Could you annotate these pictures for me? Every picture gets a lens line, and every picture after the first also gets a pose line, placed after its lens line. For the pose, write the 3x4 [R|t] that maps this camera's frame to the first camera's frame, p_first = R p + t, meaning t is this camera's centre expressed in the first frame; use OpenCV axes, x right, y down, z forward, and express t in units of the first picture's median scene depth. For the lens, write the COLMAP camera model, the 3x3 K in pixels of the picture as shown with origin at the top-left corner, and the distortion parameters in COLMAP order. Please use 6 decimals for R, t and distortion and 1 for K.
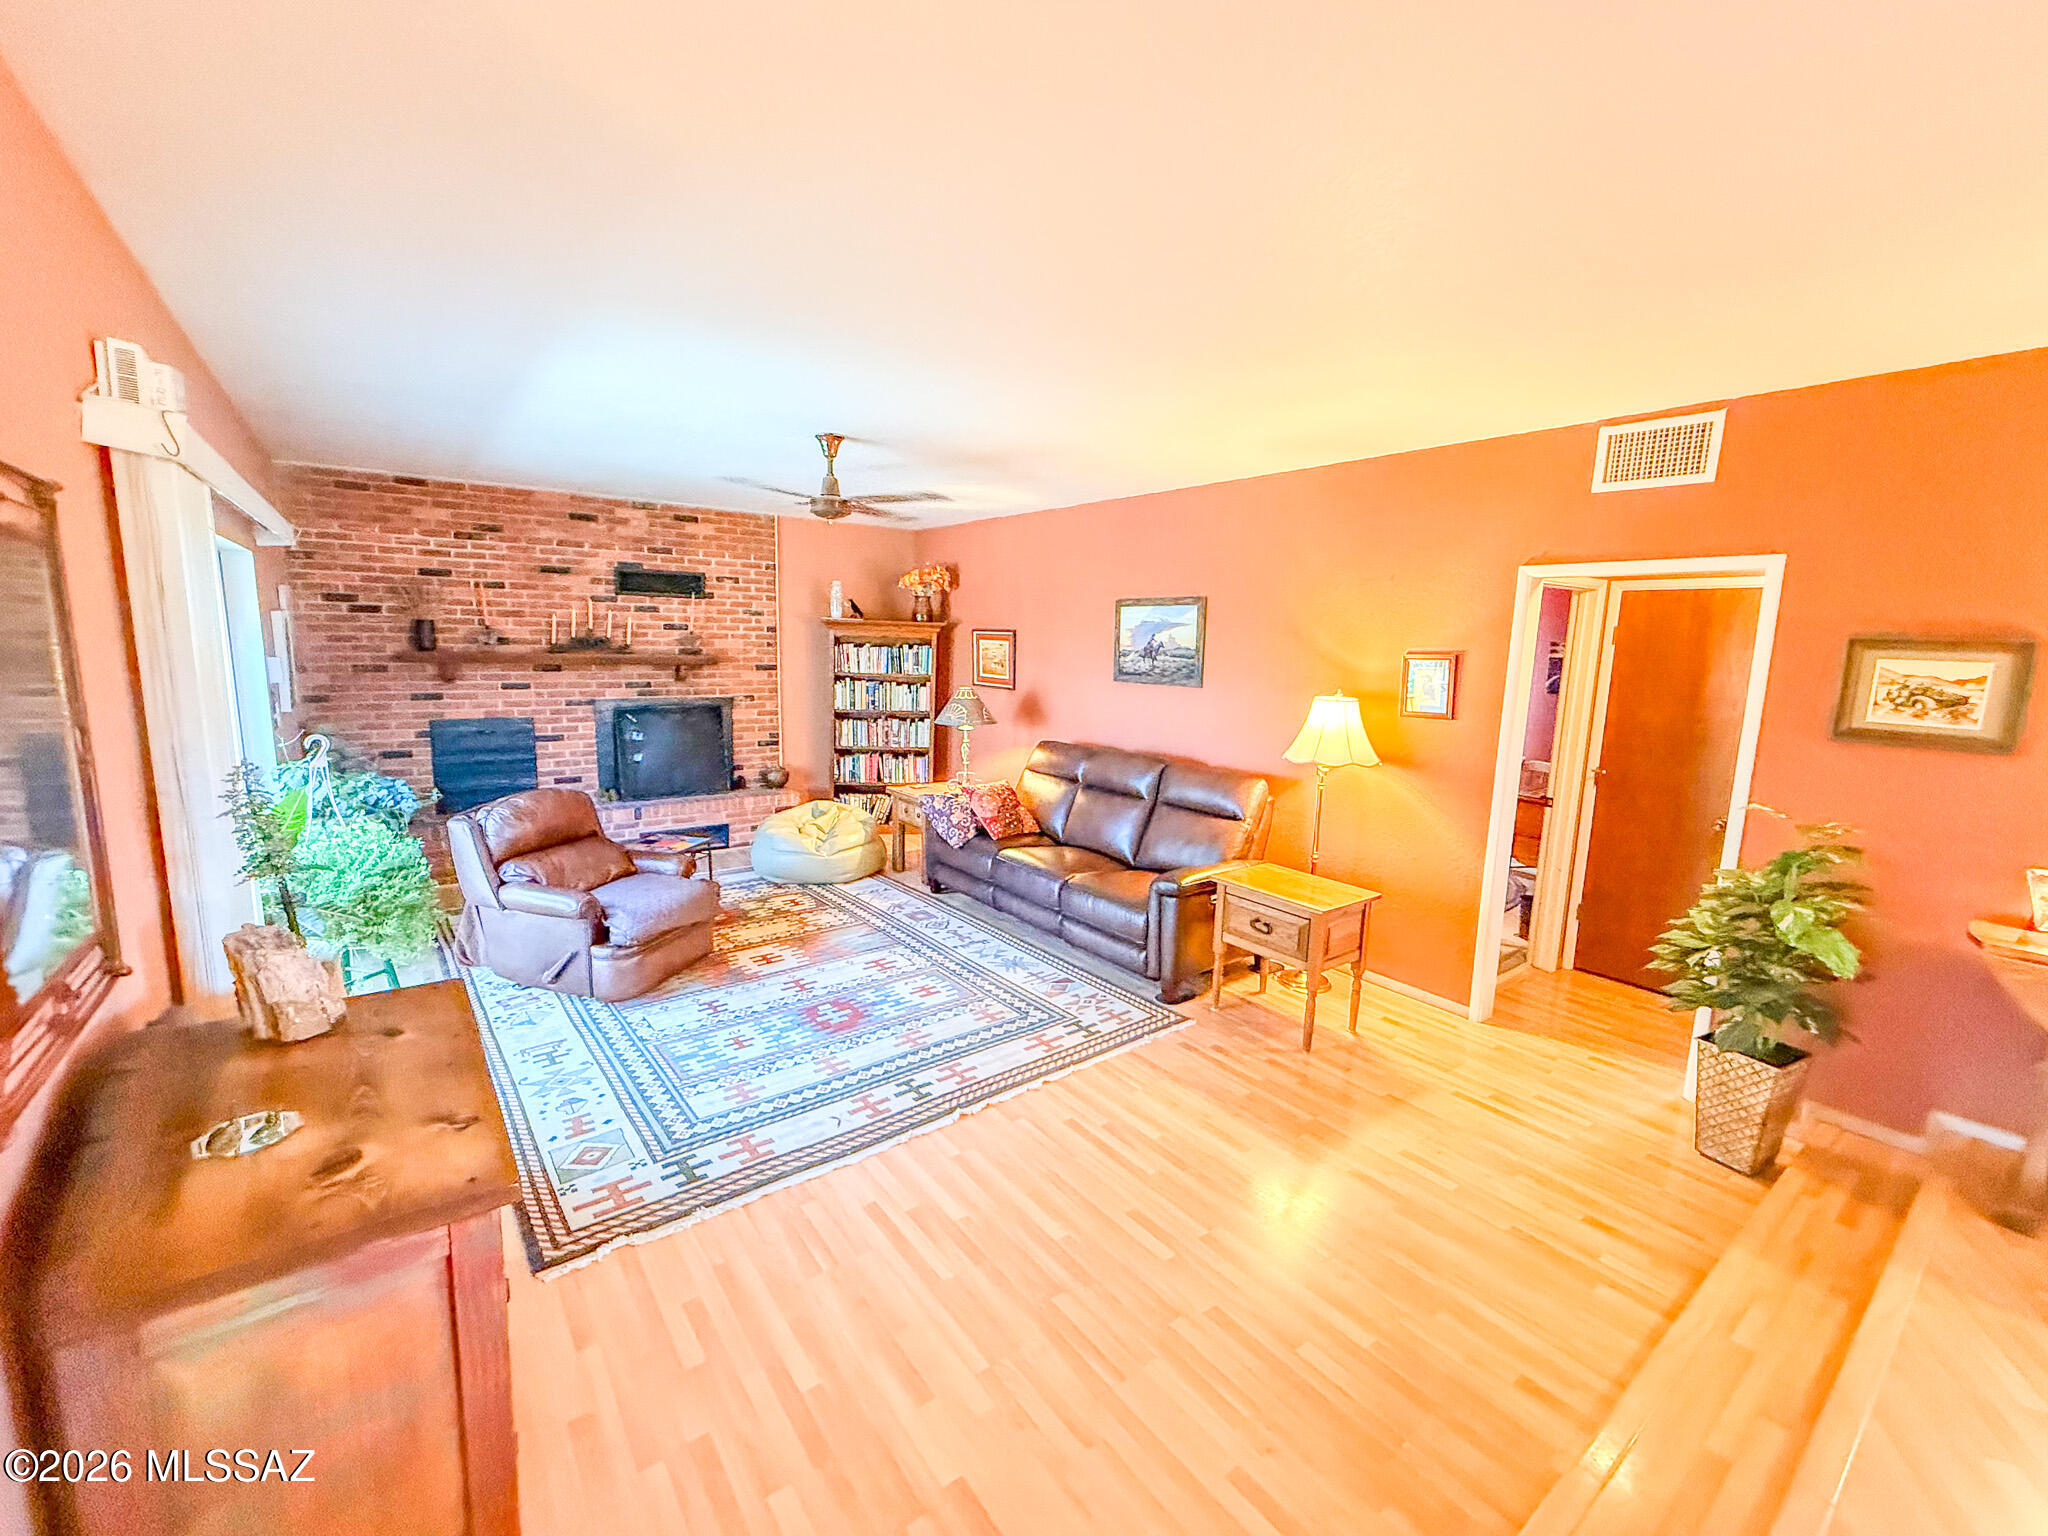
lens RADIAL K [[862.2, 0, 1024.0], [0, 862.2, 768.0], [0, 0, 1]] dist [0.001877, 0.000013]
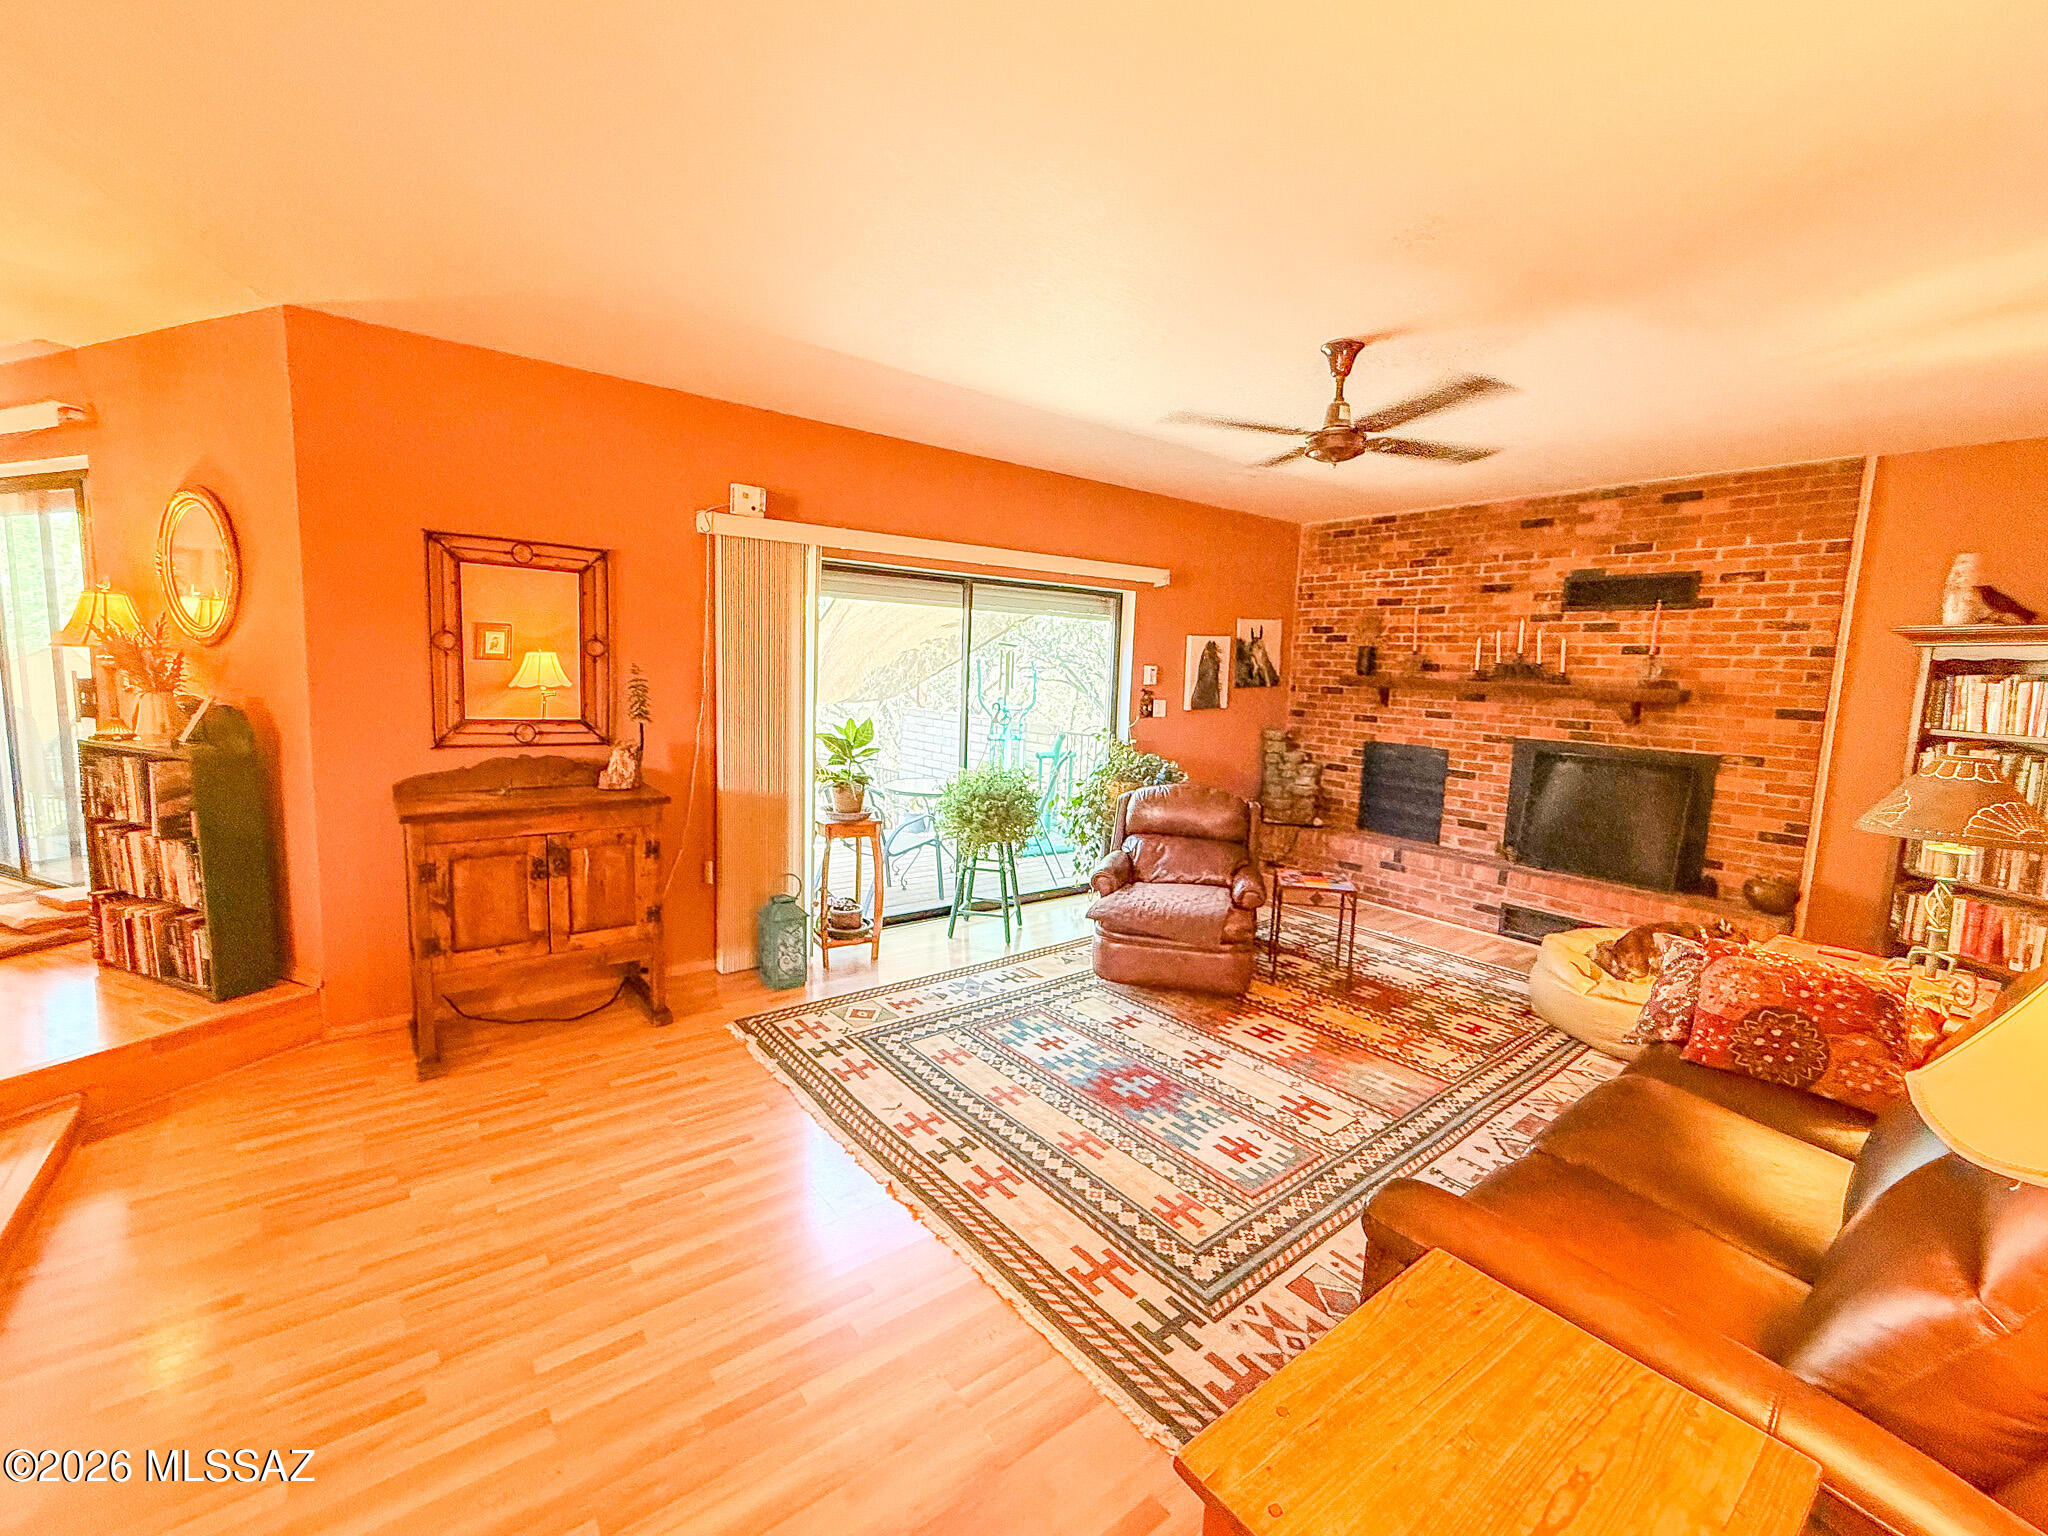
lens RADIAL K [[862.2, 0, 1024.0], [0, 862.2, 768.0], [0, 0, 1]] dist [0.001877, 0.000013]
pose [[-0.003066, 0.094743, -0.995497, 0.368057], [-0.189462, 0.977416, 0.093605, -0.040336], [0.981883, 0.188896, 0.014953, 0.554243]]
